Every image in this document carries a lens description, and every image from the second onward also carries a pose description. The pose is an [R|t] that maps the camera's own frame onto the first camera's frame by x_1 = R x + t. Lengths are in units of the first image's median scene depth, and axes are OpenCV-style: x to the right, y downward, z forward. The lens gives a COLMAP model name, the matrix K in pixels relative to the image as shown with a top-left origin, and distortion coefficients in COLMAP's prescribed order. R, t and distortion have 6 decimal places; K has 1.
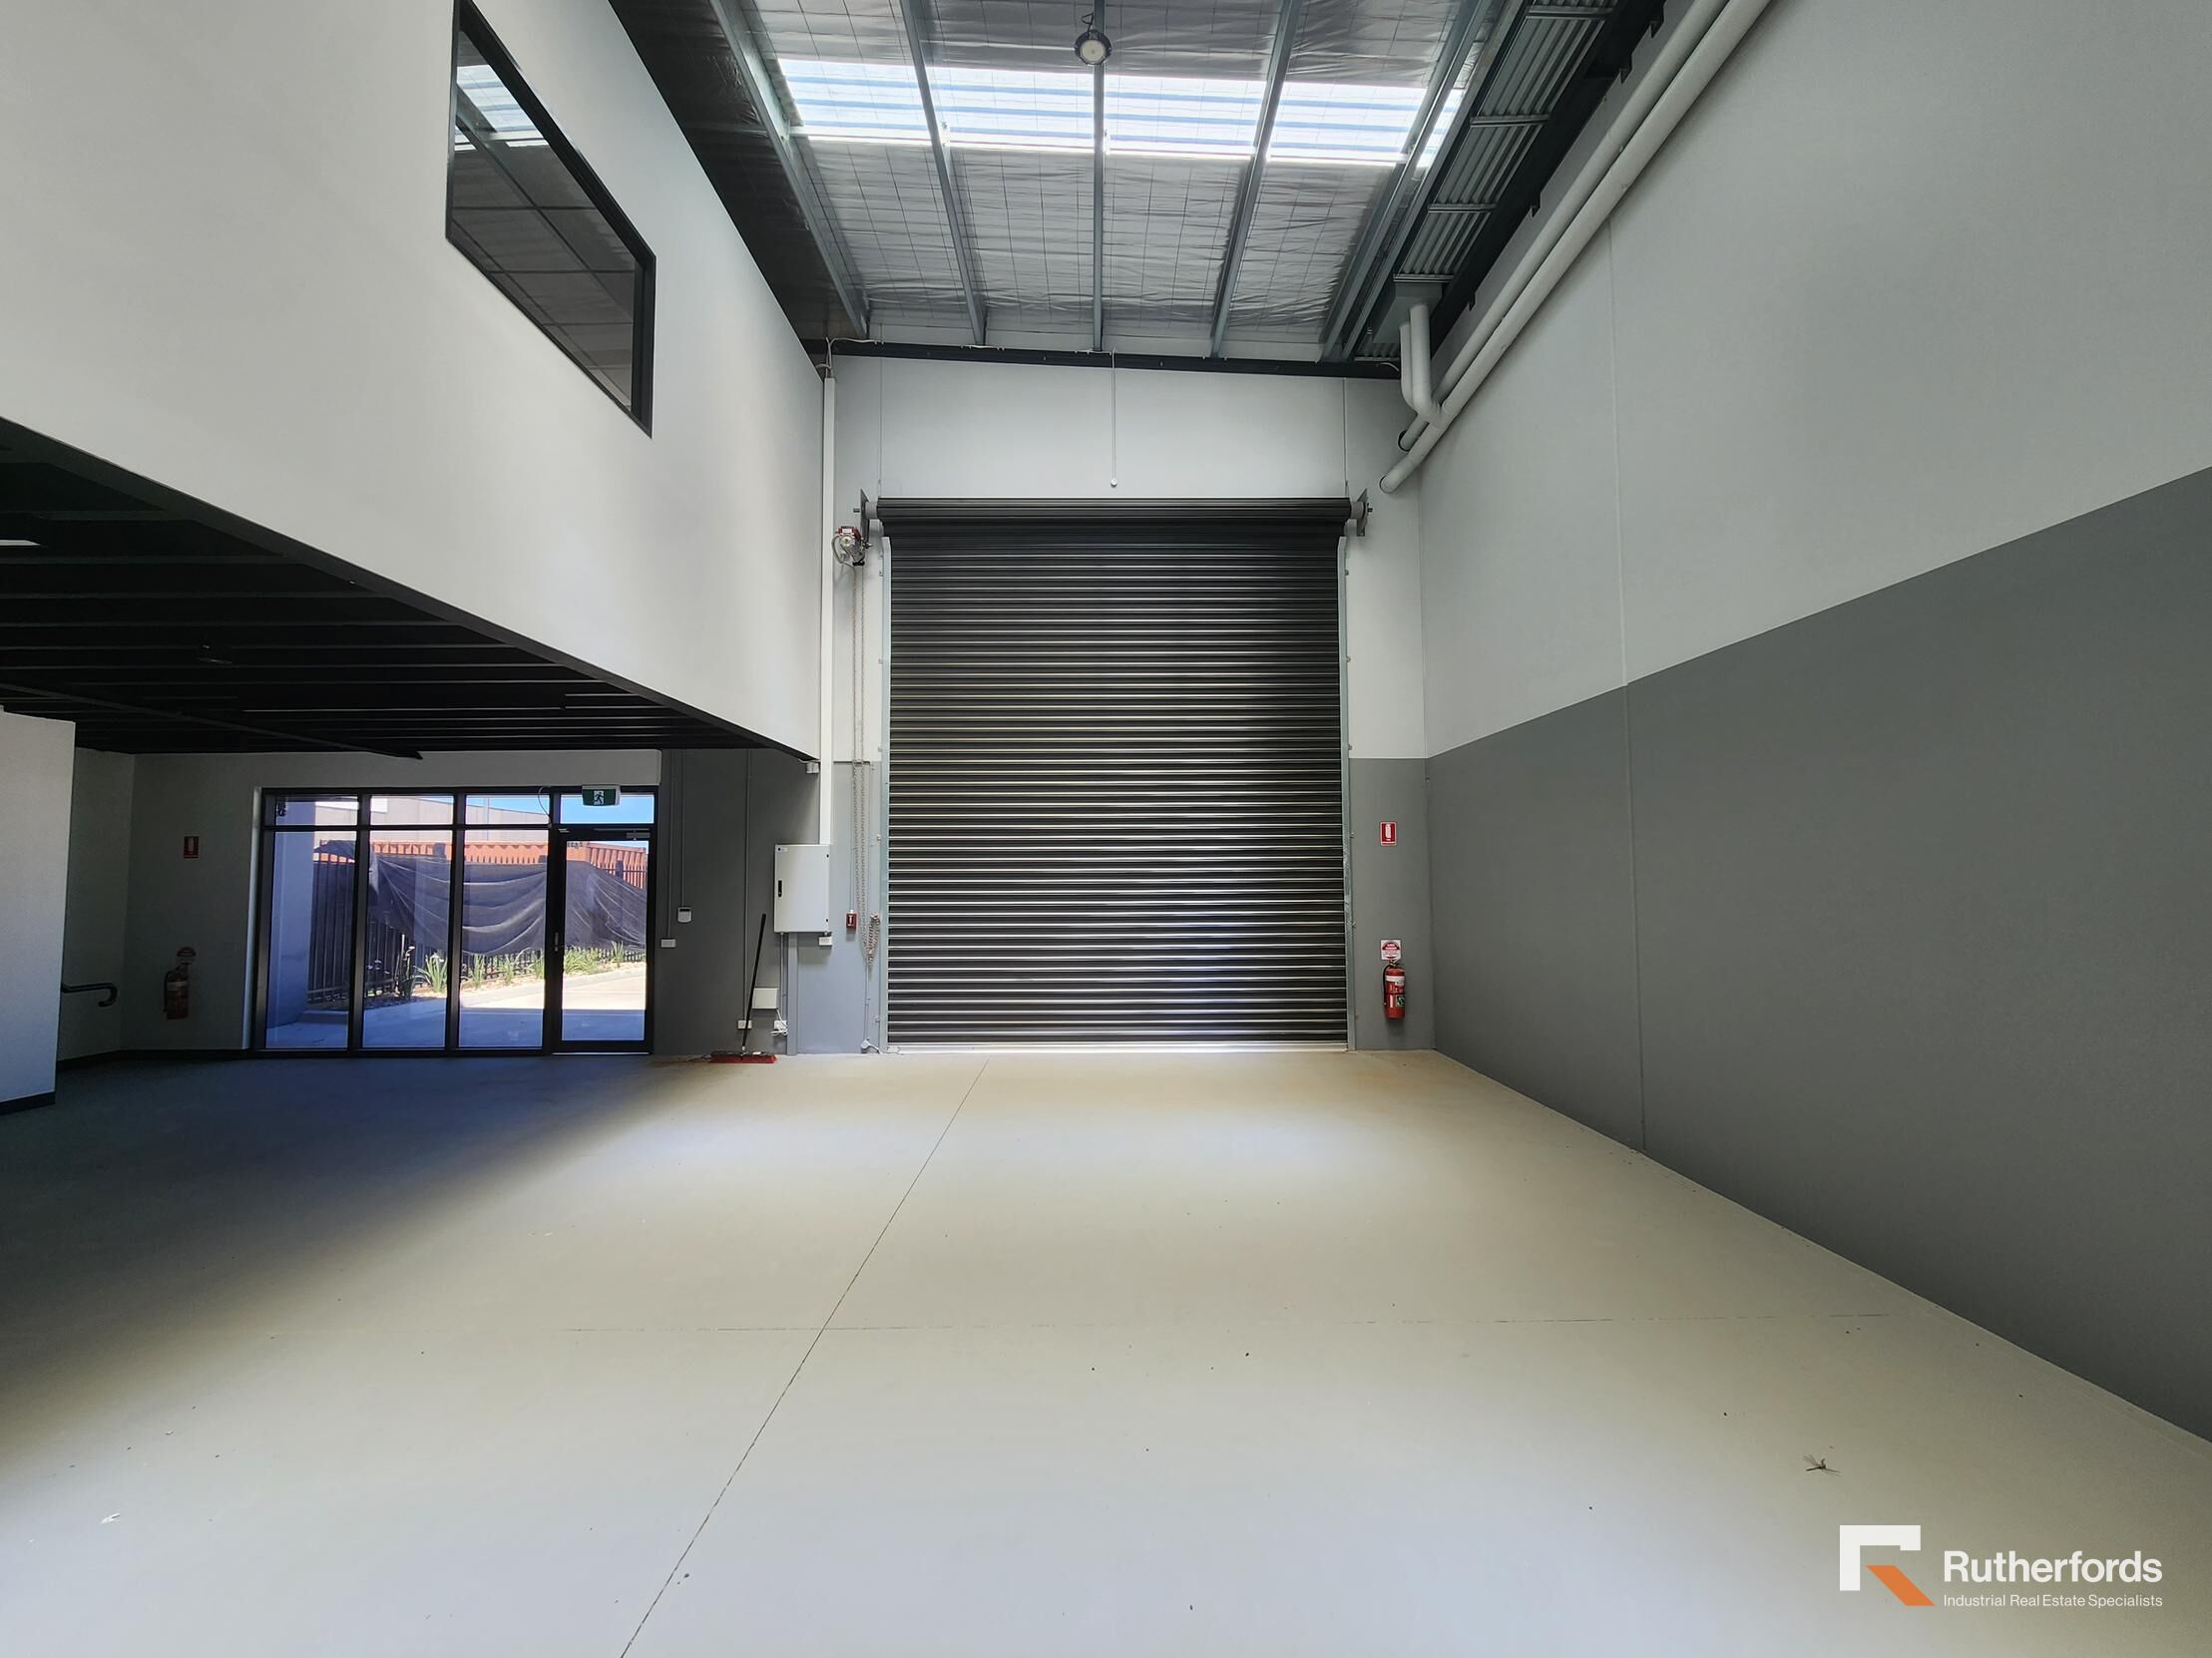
lens RADIAL K [[905.9, 0, 1104.4], [0, 905.9, 836.5], [0, 0, 1]] dist [-0.003748, 0.001237]
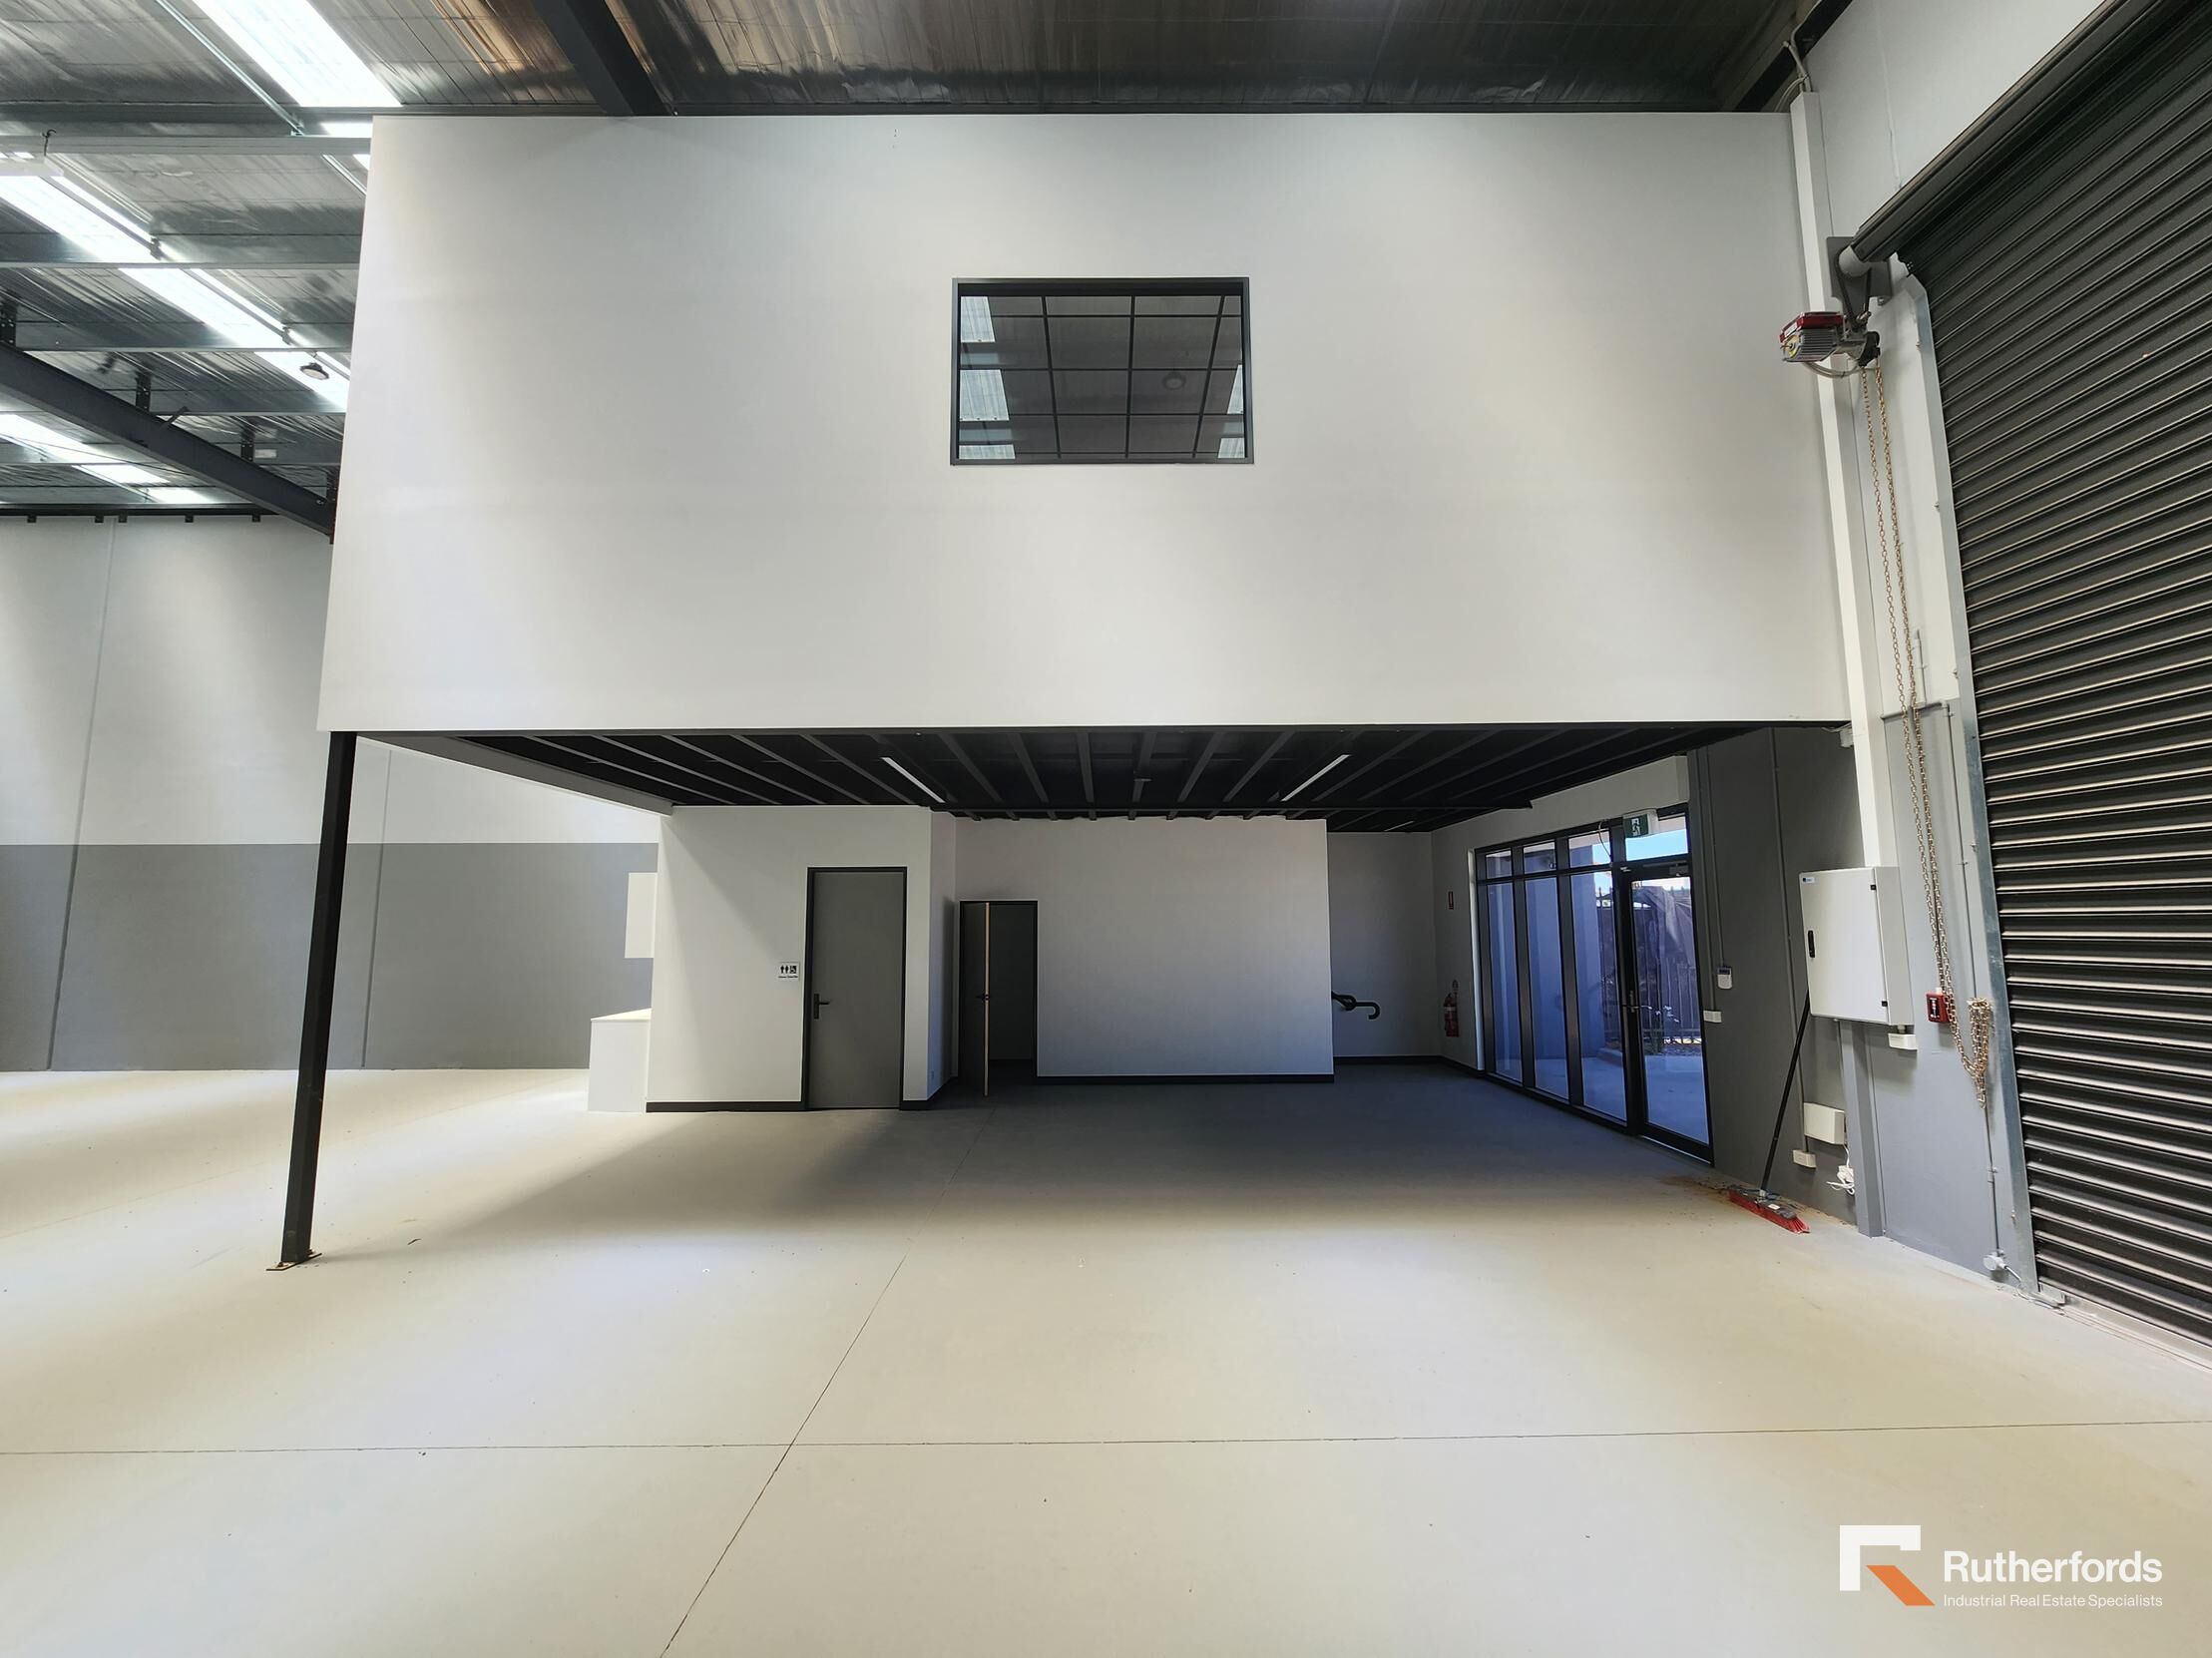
lens RADIAL K [[905.9, 0, 1118.2], [0, 905.9, 832.0], [0, 0, 1]] dist [-0.003748, 0.001237]
pose [[-0.001469, -0.099686, -0.995018, 0.254128], [0.053693, 0.993576, -0.099620, 0.017760], [0.998556, -0.053572, 0.003893, 0.527849]]
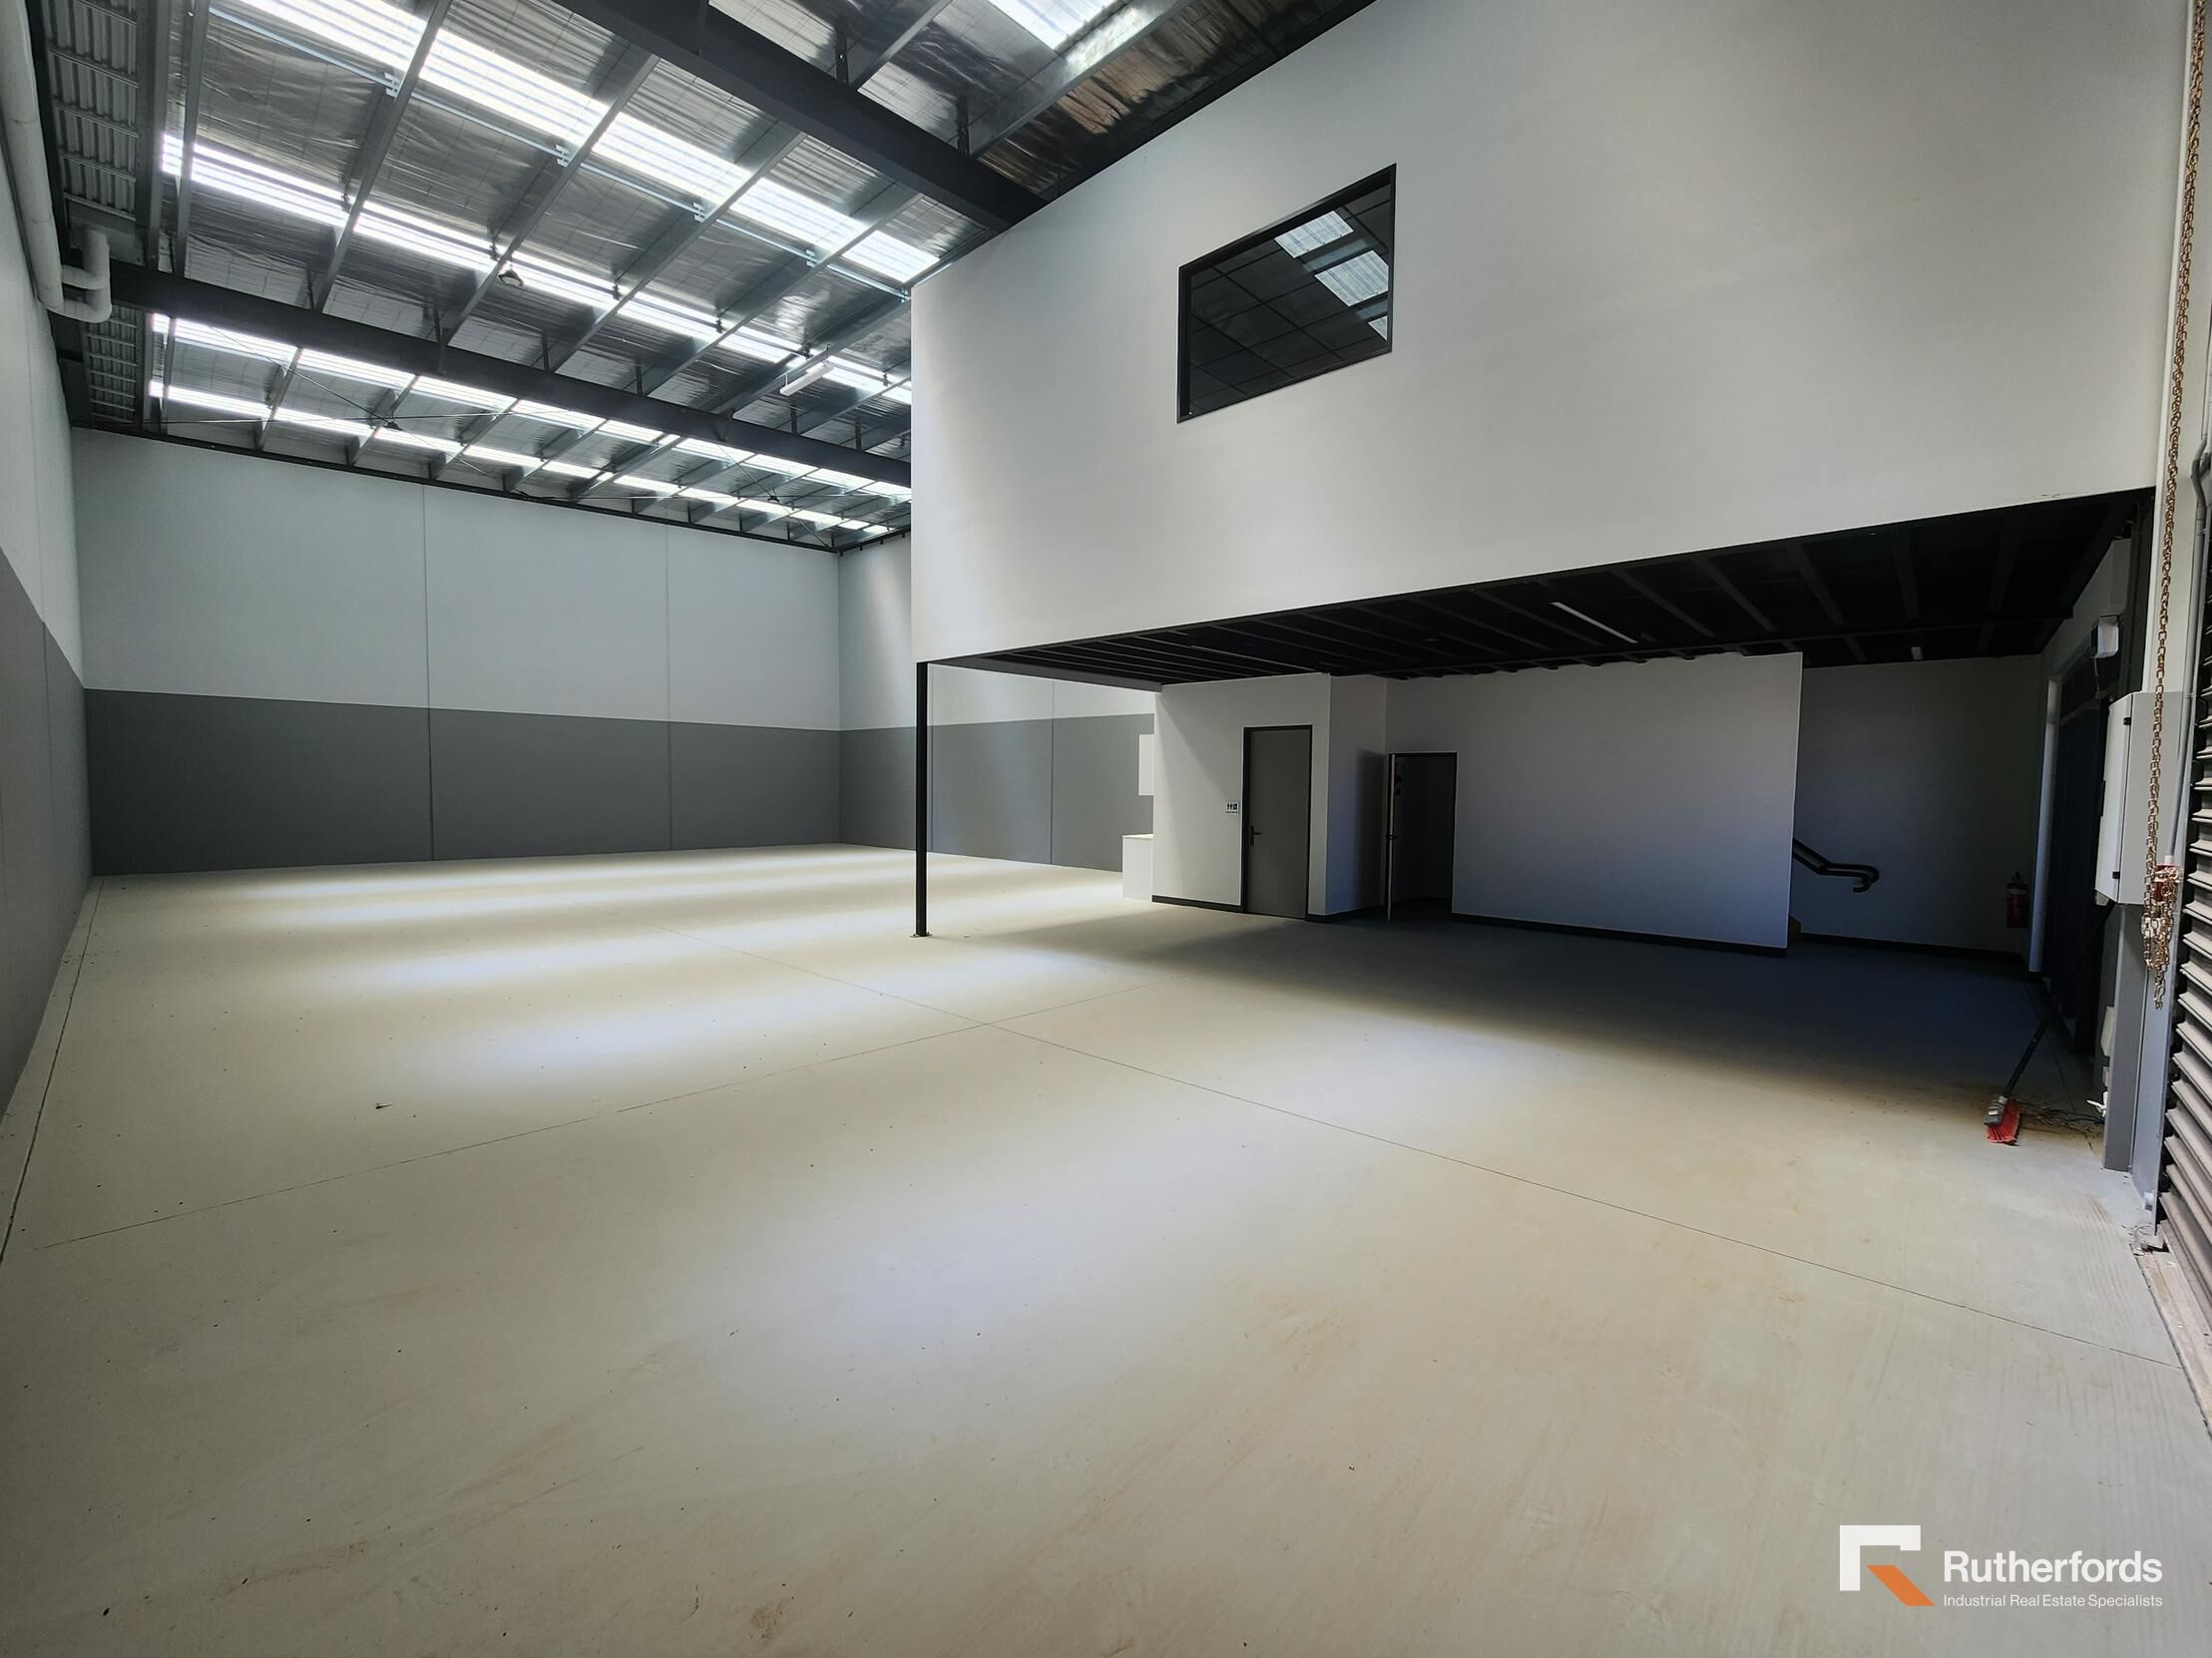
lens RADIAL K [[905.9, 0, 1116.2], [0, 905.9, 836.9], [0, 0, 1]] dist [-0.003748, 0.001237]
pose [[-0.683548, 0.039756, -0.728822, 0.313100], [0.026436, 0.999209, 0.029711, 0.049553], [0.729427, 0.001042, -0.684058, 0.930075]]
